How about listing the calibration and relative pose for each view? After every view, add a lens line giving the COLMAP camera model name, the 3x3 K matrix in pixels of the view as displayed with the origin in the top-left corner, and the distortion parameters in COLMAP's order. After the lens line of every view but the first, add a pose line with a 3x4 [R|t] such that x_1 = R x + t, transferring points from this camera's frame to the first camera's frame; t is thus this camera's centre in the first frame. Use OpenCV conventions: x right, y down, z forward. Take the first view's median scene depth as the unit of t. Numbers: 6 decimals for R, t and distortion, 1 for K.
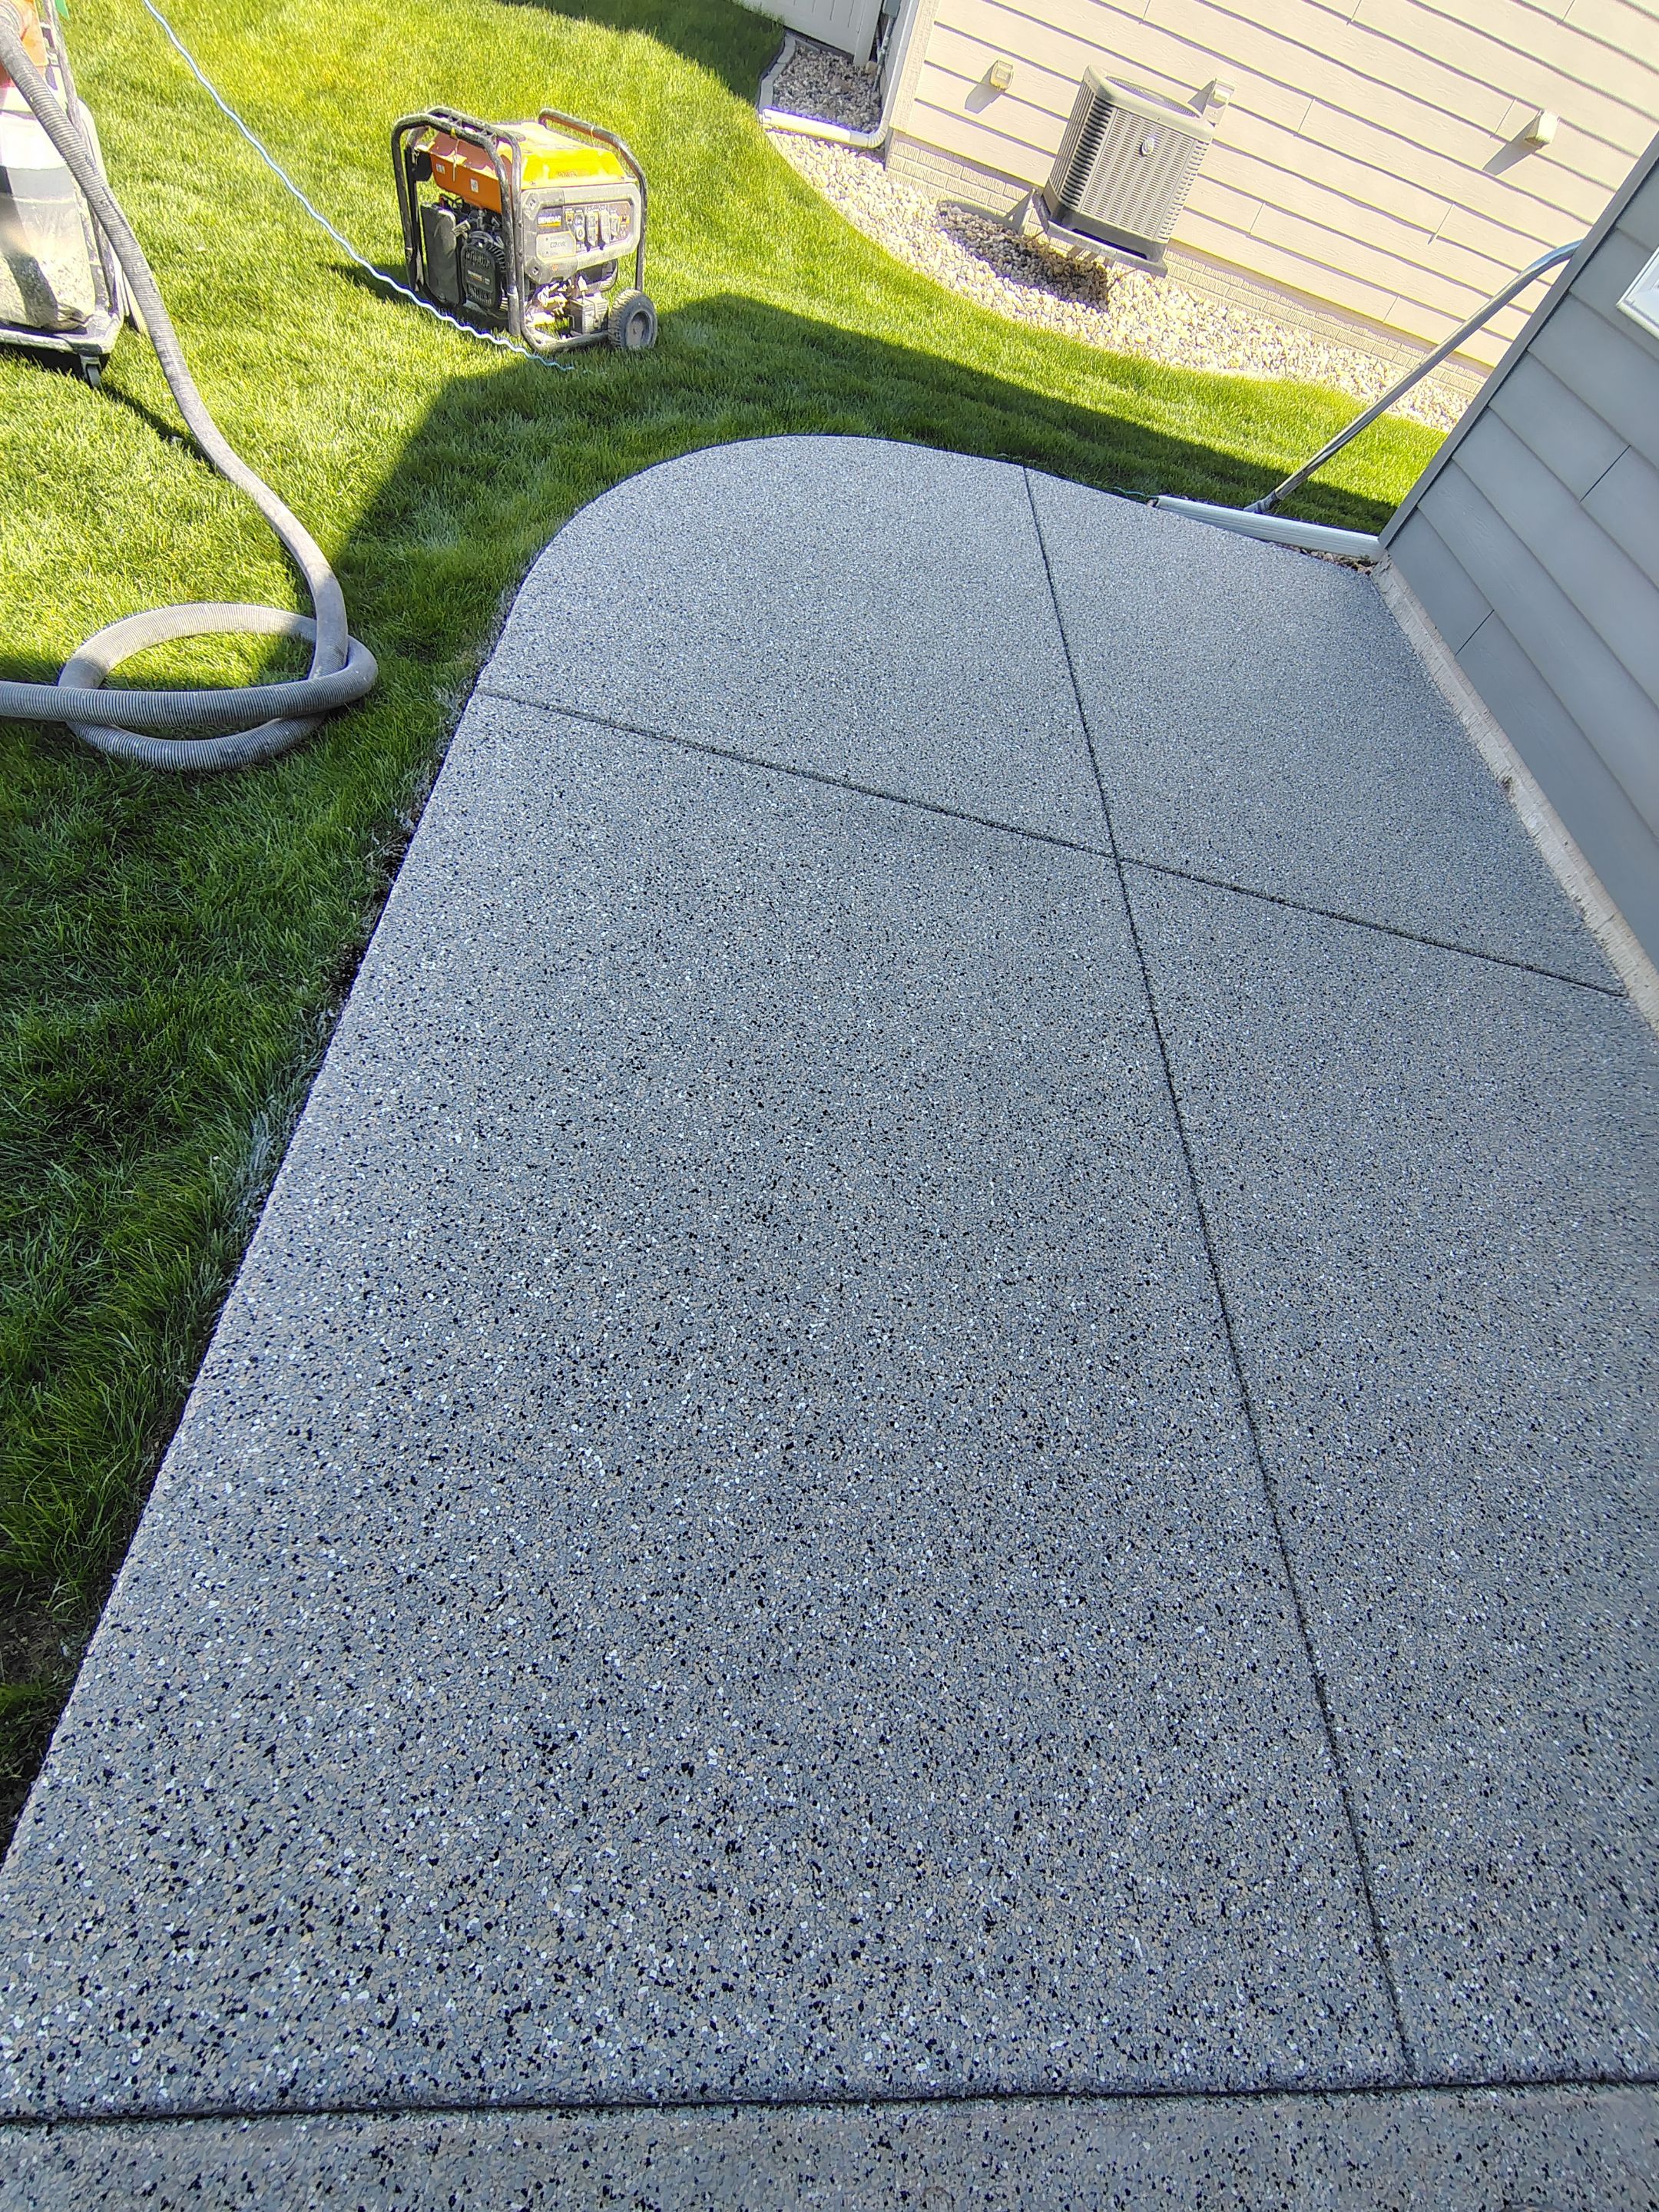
lens RADIAL K [[1030.7, 0, 830.3], [0, 1030.7, 1112.1], [0, 0, 1]] dist [-0.010652, 0.001645]
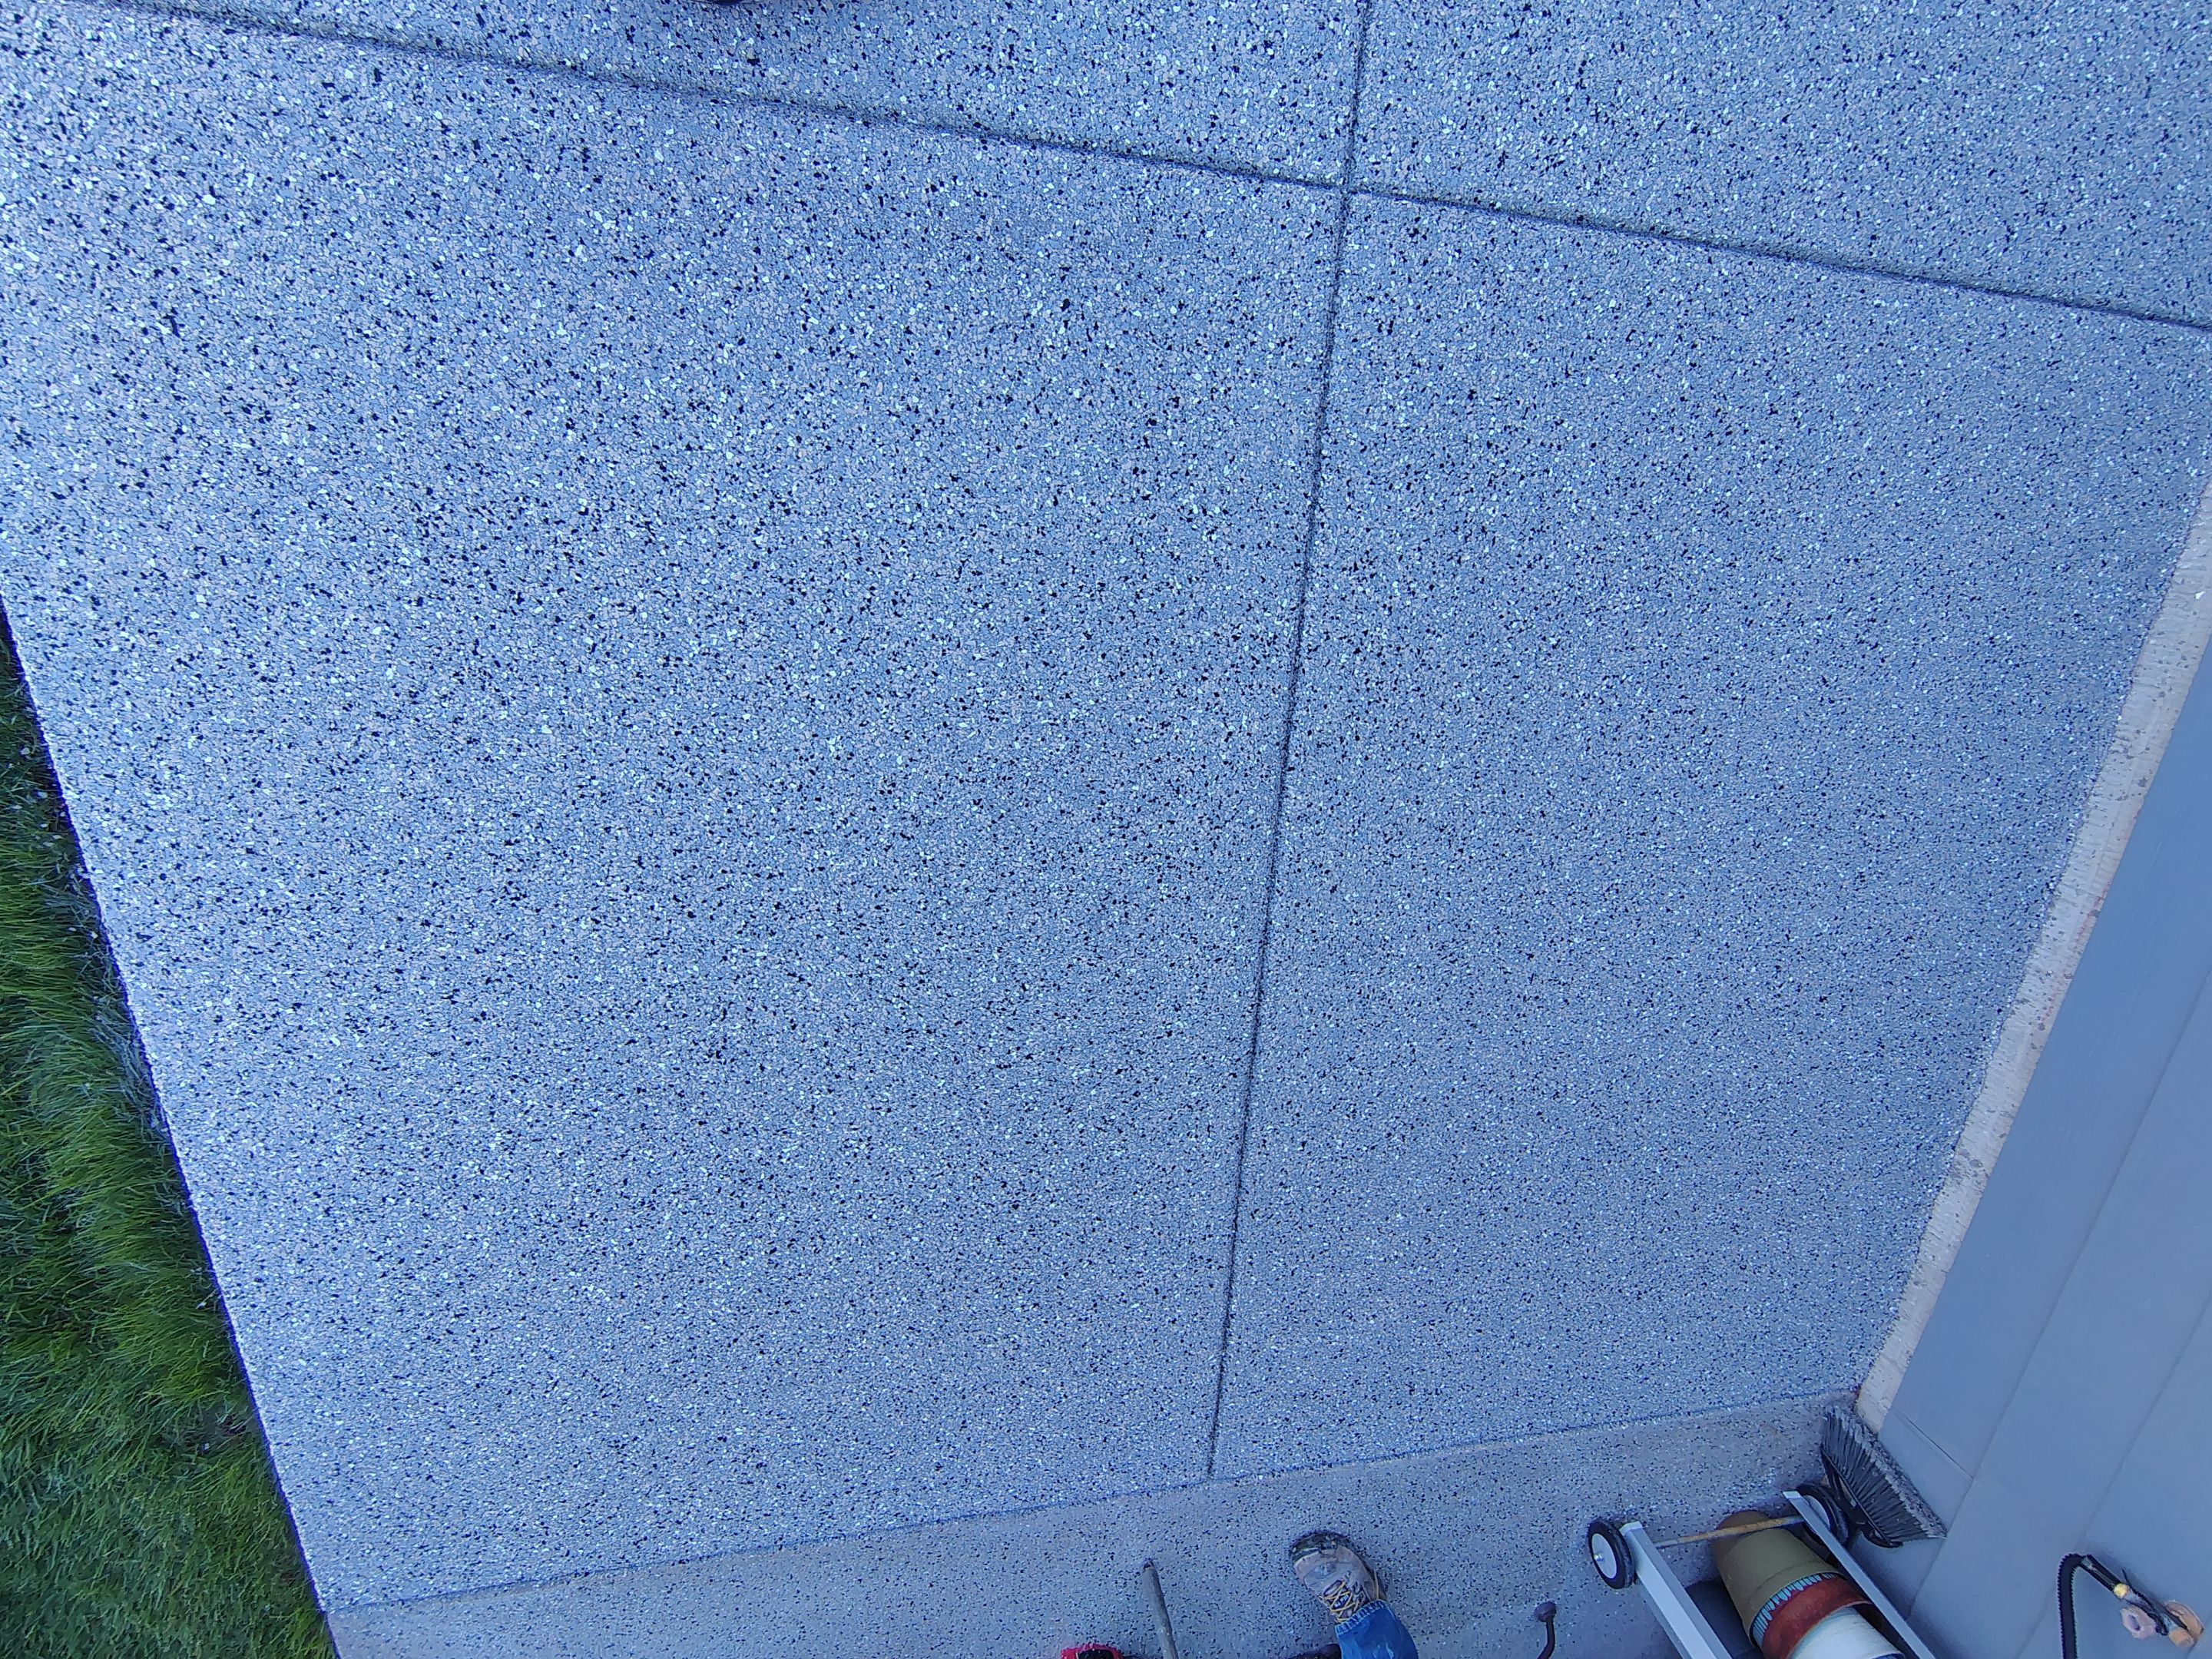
lens RADIAL K [[1030.7, 0, 1086.5], [0, 1030.7, 823.9], [0, 0, 1]] dist [-0.010652, 0.001645]
pose [[0.996908, 0.052718, -0.058275, 0.308652], [0.019804, 0.549103, 0.835520, -0.777679], [0.076046, -0.834090, 0.546361, 0.720976]]
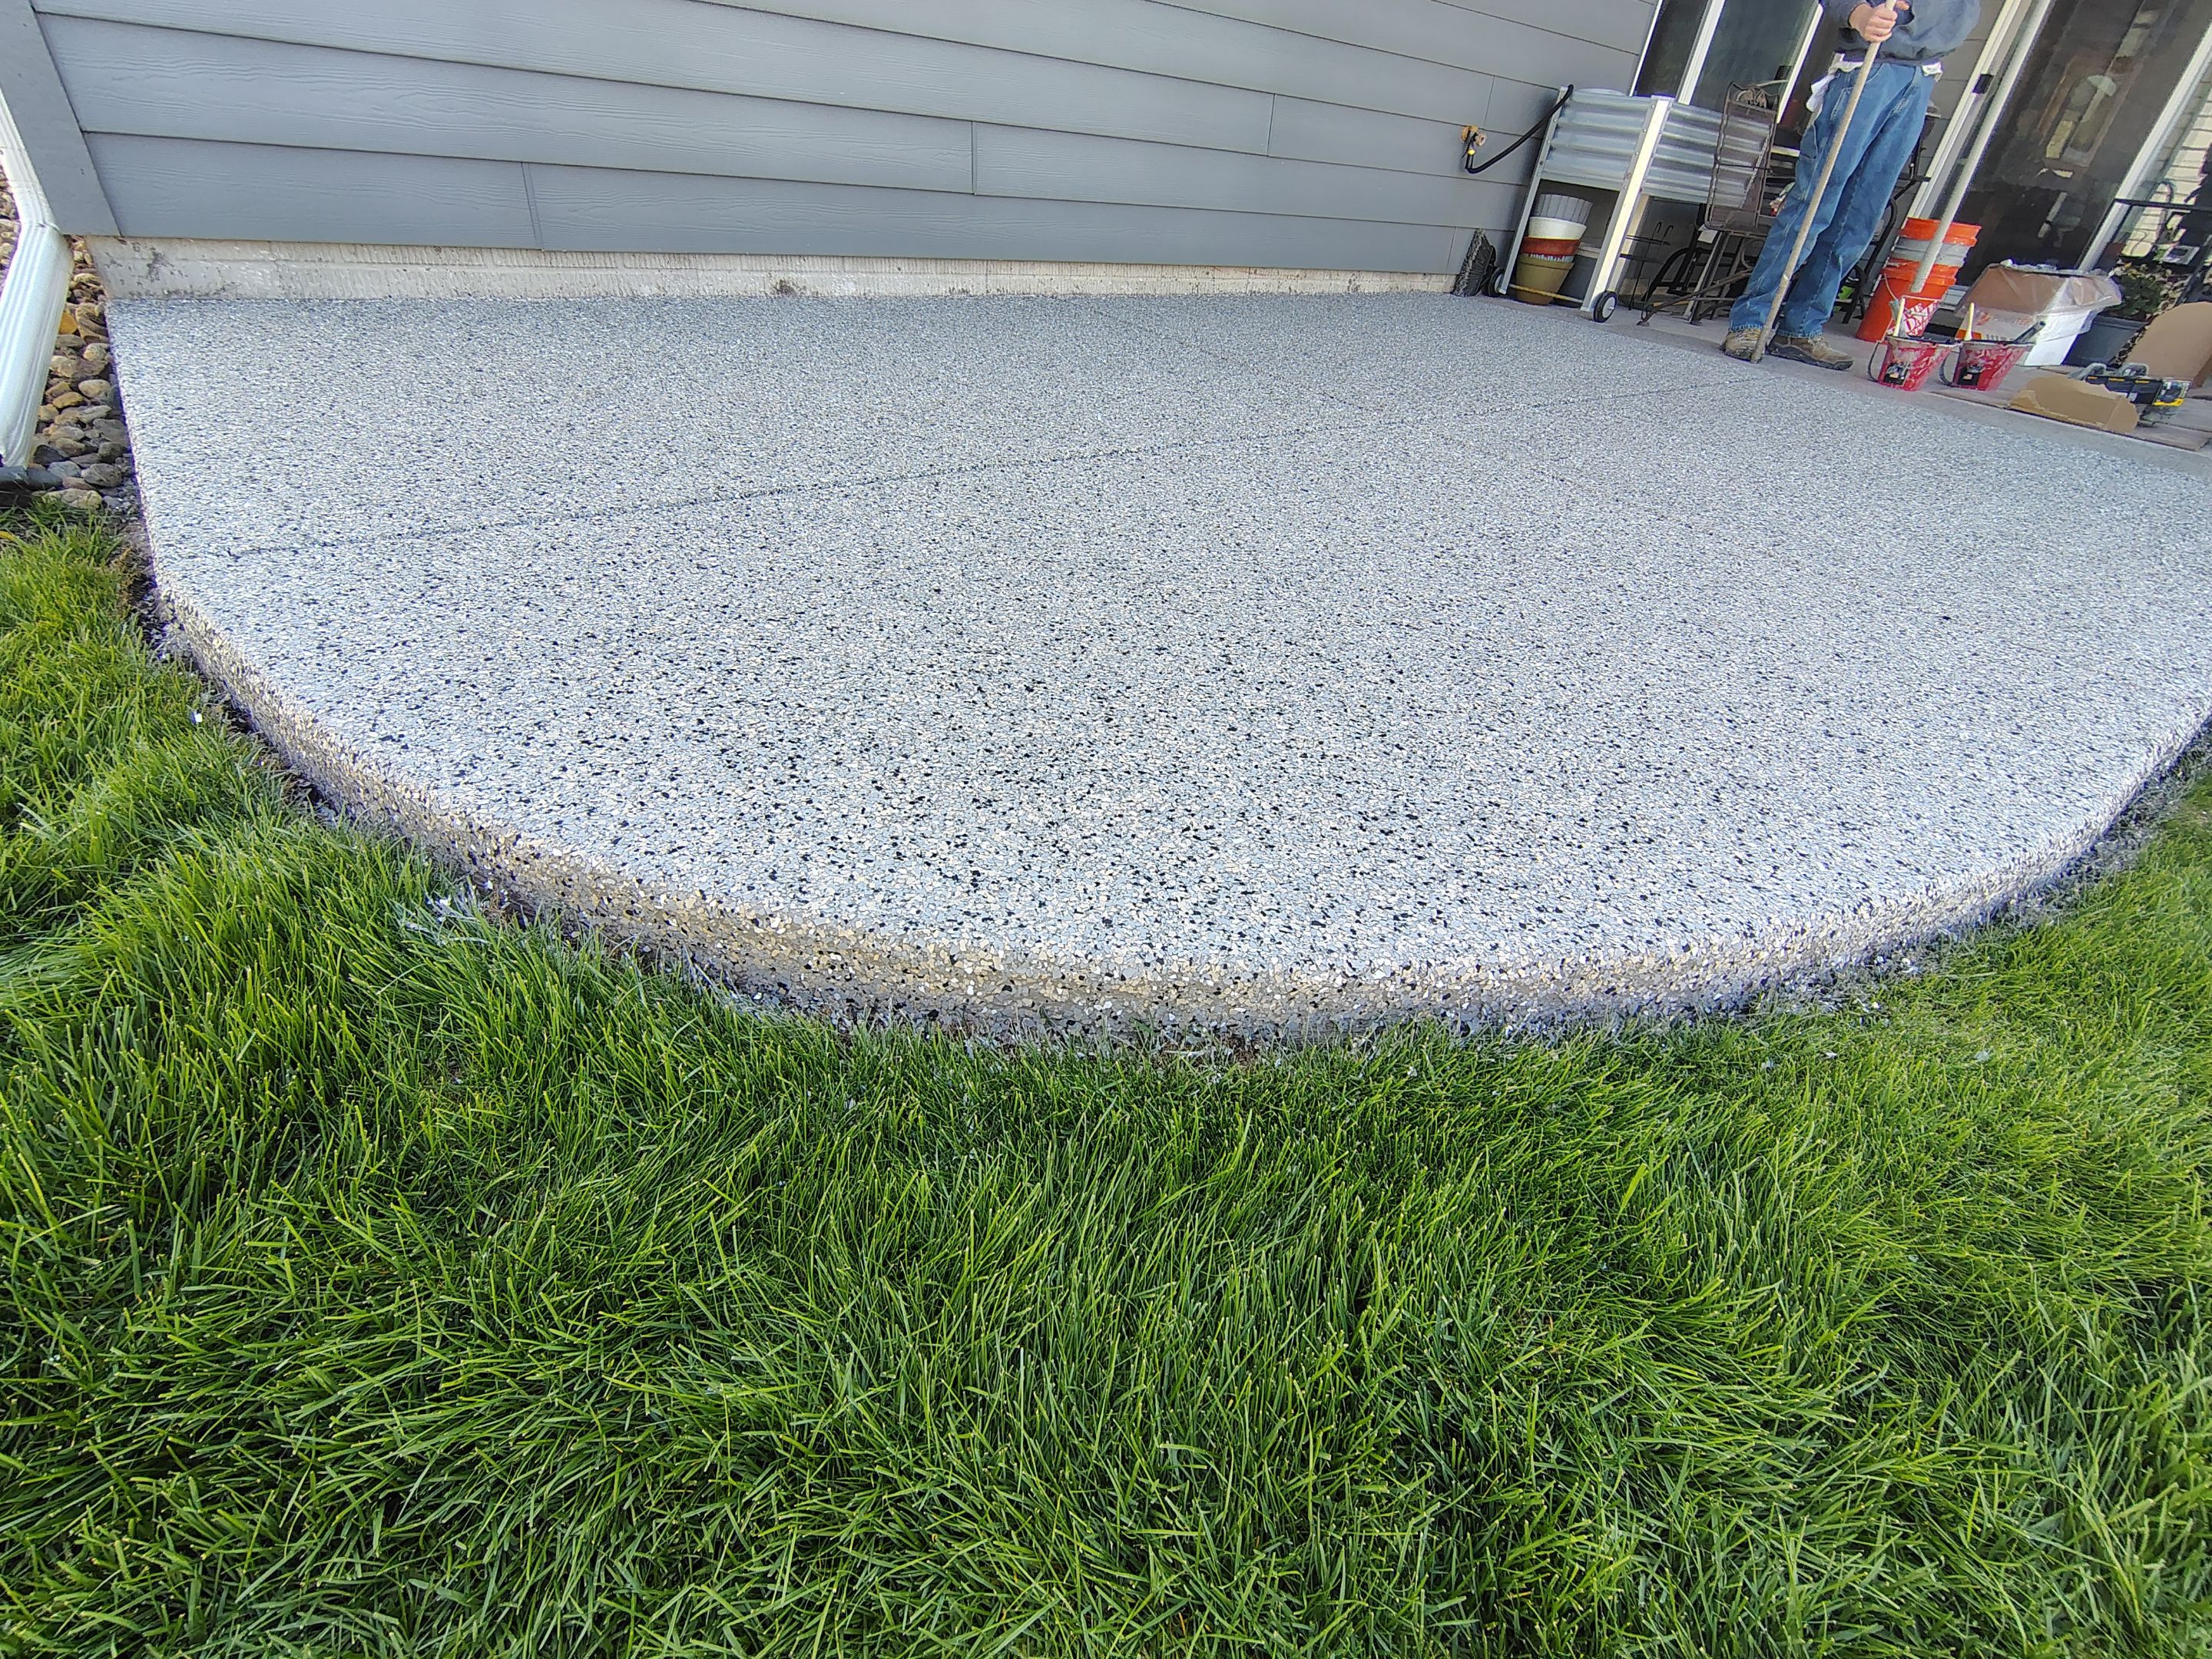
lens RADIAL K [[1030.7, 0, 1106.8], [0, 1030.7, 828.1], [0, 0, 1]] dist [-0.010652, 0.001645]
pose [[-0.577032, -0.688680, 0.439038, -0.407430], [0.467457, 0.162312, 0.868987, -1.826612], [-0.669715, 0.706665, 0.228269, 1.990633]]
